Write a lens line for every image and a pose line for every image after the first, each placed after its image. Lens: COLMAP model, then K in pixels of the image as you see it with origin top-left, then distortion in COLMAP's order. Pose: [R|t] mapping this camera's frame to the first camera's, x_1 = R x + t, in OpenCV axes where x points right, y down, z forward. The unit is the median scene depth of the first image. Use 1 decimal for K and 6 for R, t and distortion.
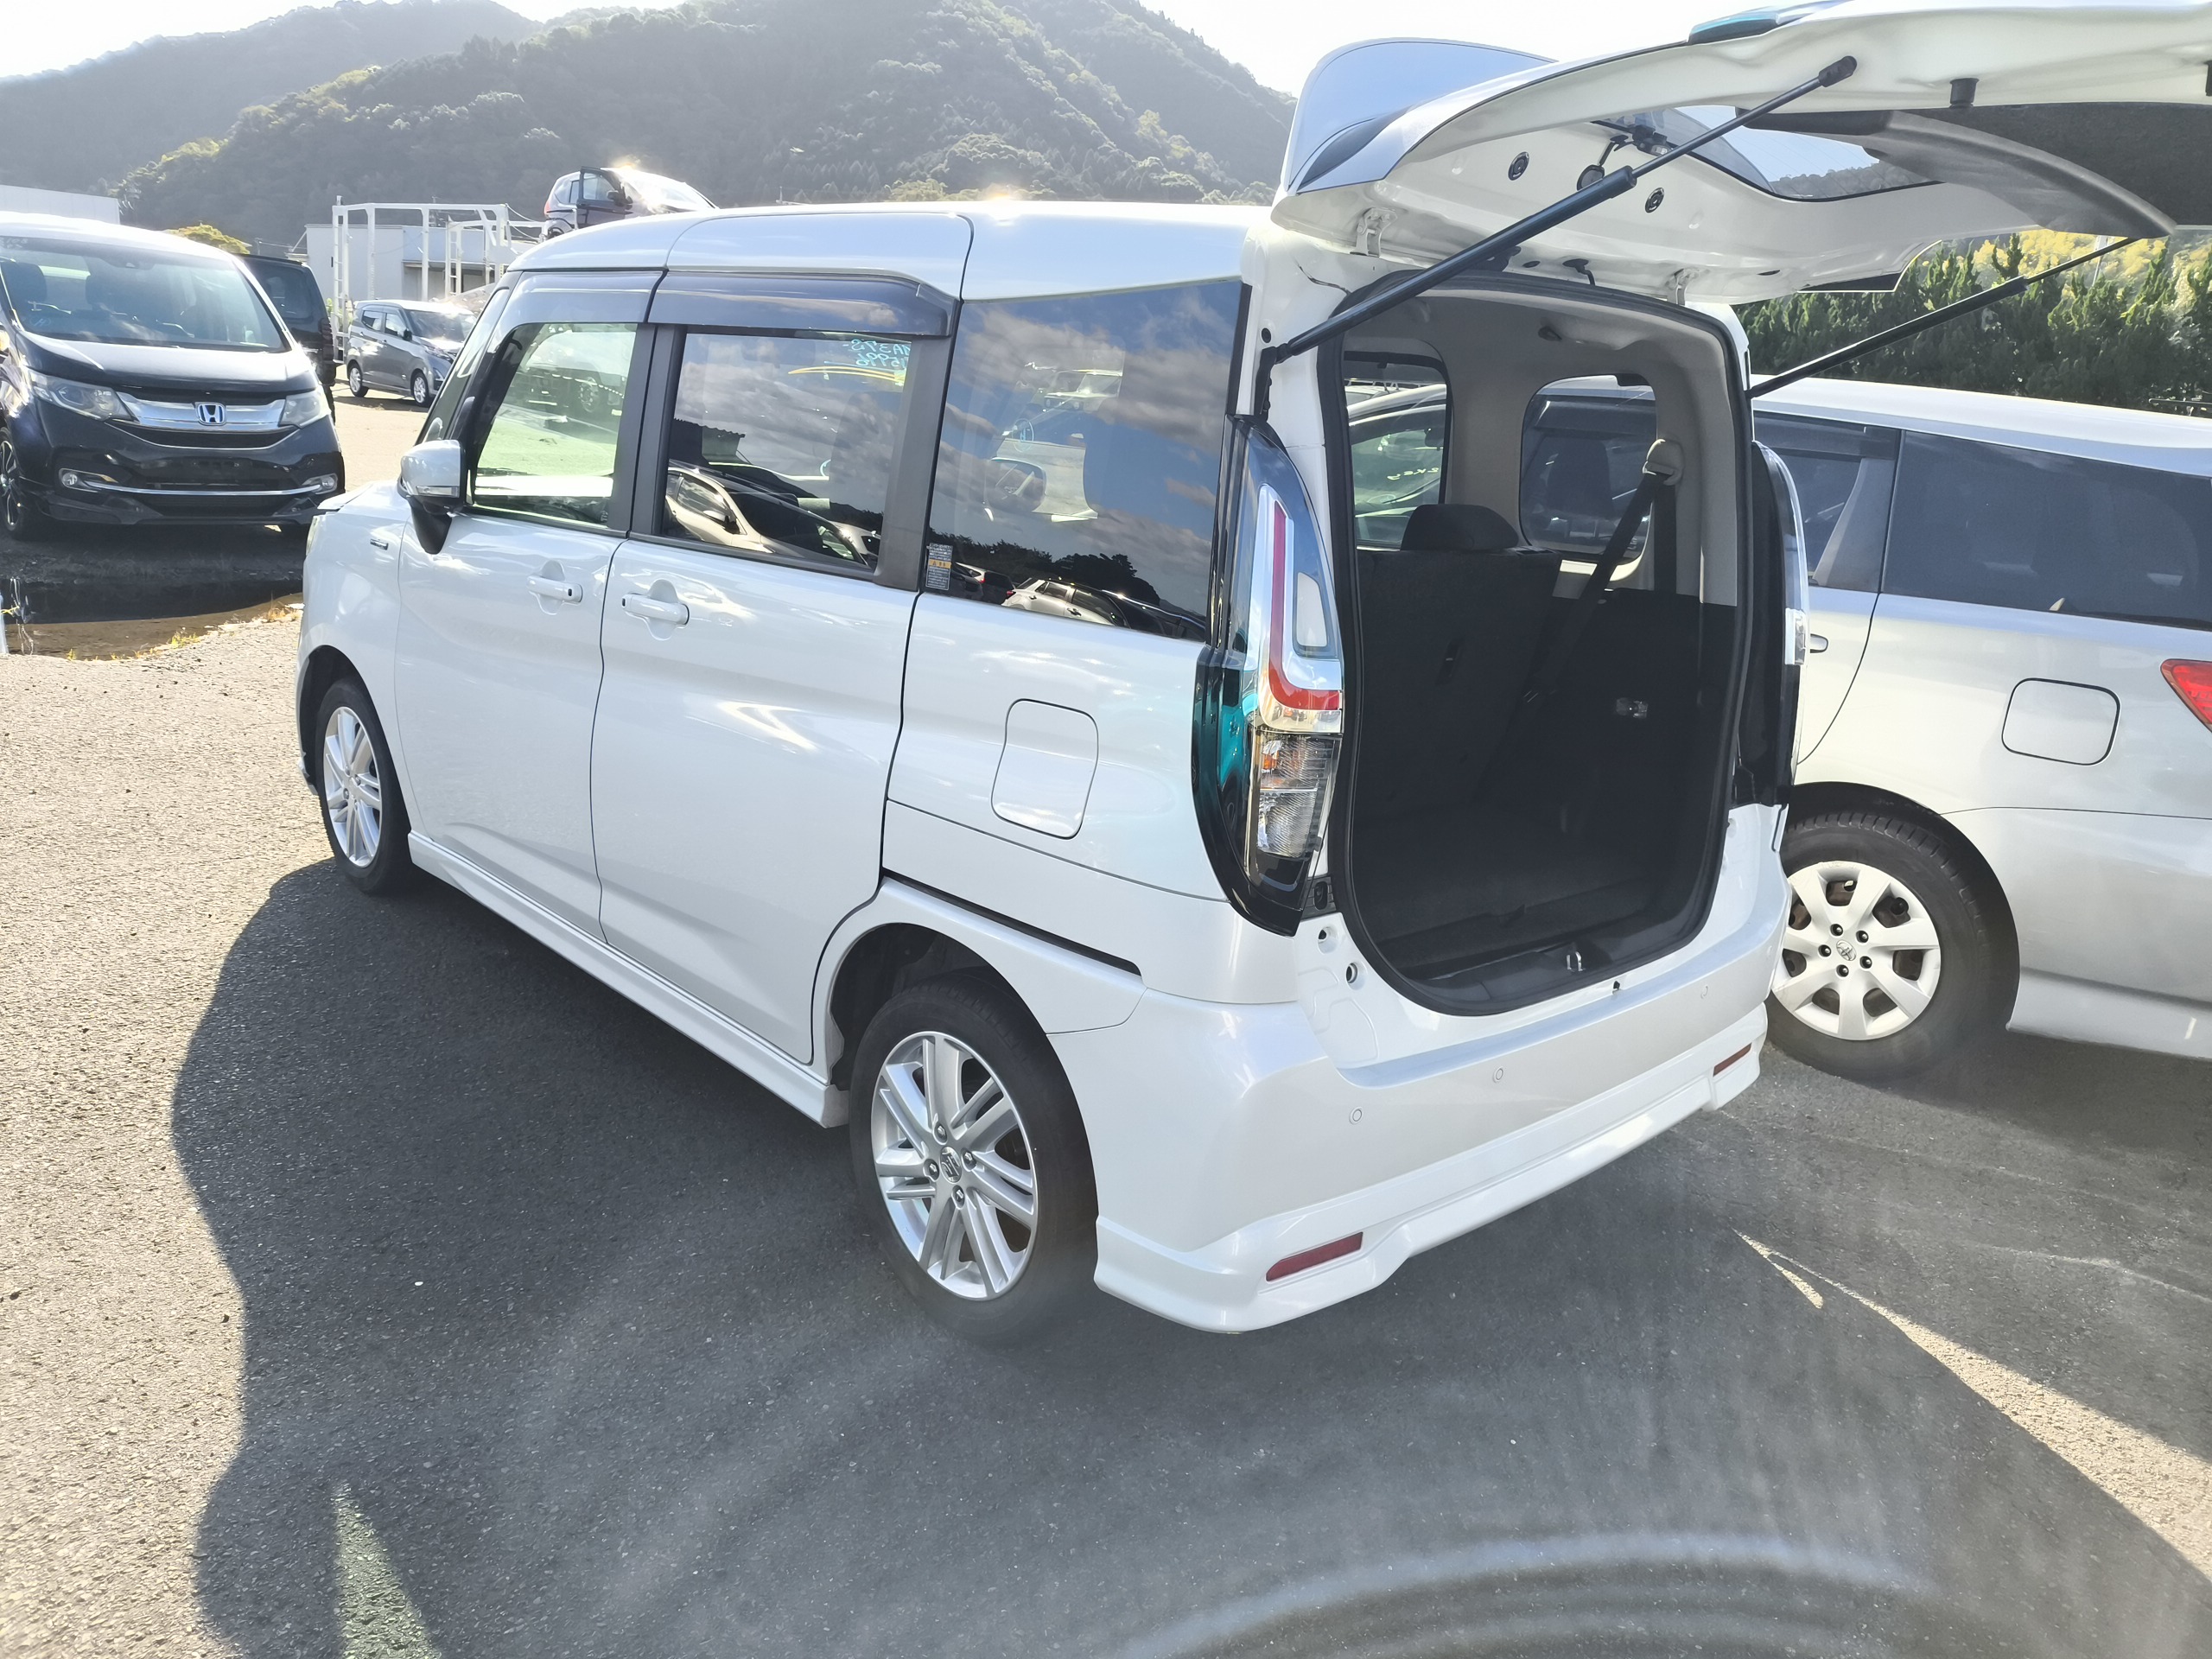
lens RADIAL K [[1621.7, 0, 1096.6], [0, 1621.7, 804.6], [0, 0, 1]] dist [0.051827, -0.102035]
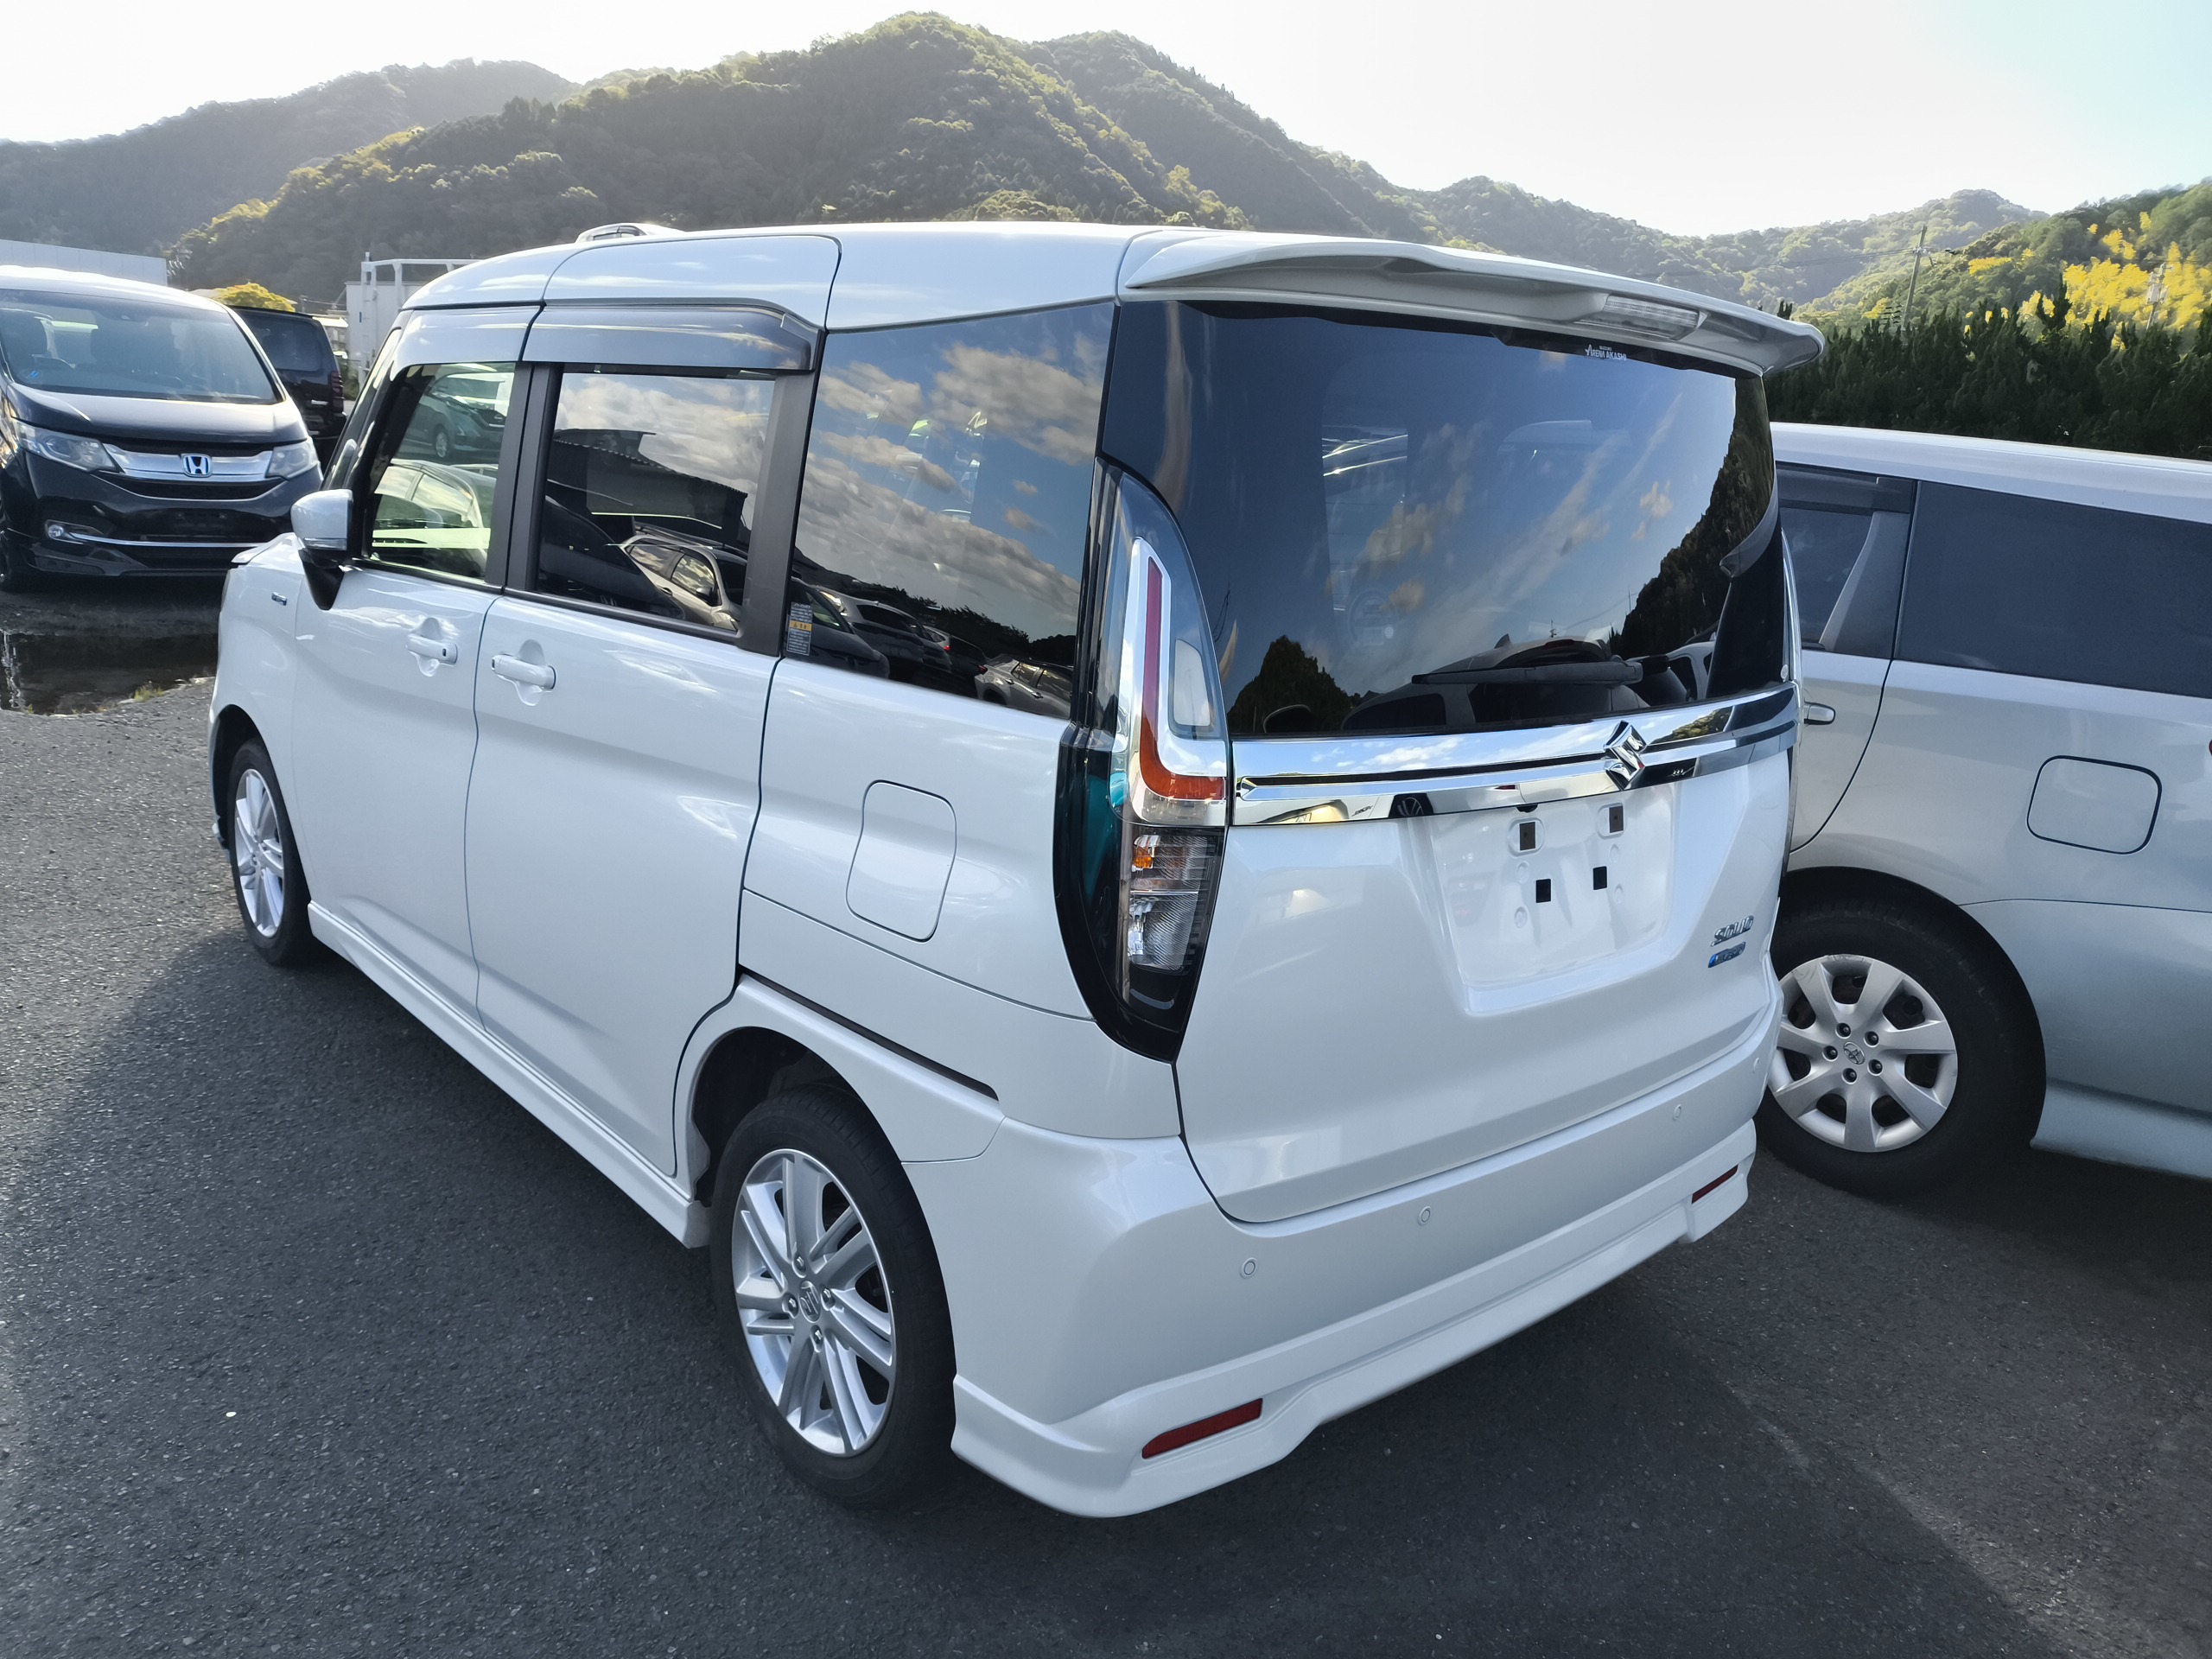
lens RADIAL K [[1556.5, 0, 1106.8], [0, 1556.5, 829.1], [0, 0, 1]] dist [0.007485, -0.027422]
pose [[0.999063, 0.010527, -0.041988, 0.090100], [-0.010919, 0.999899, -0.009110, -0.025760], [0.041888, 0.009560, 0.999077, 0.132338]]
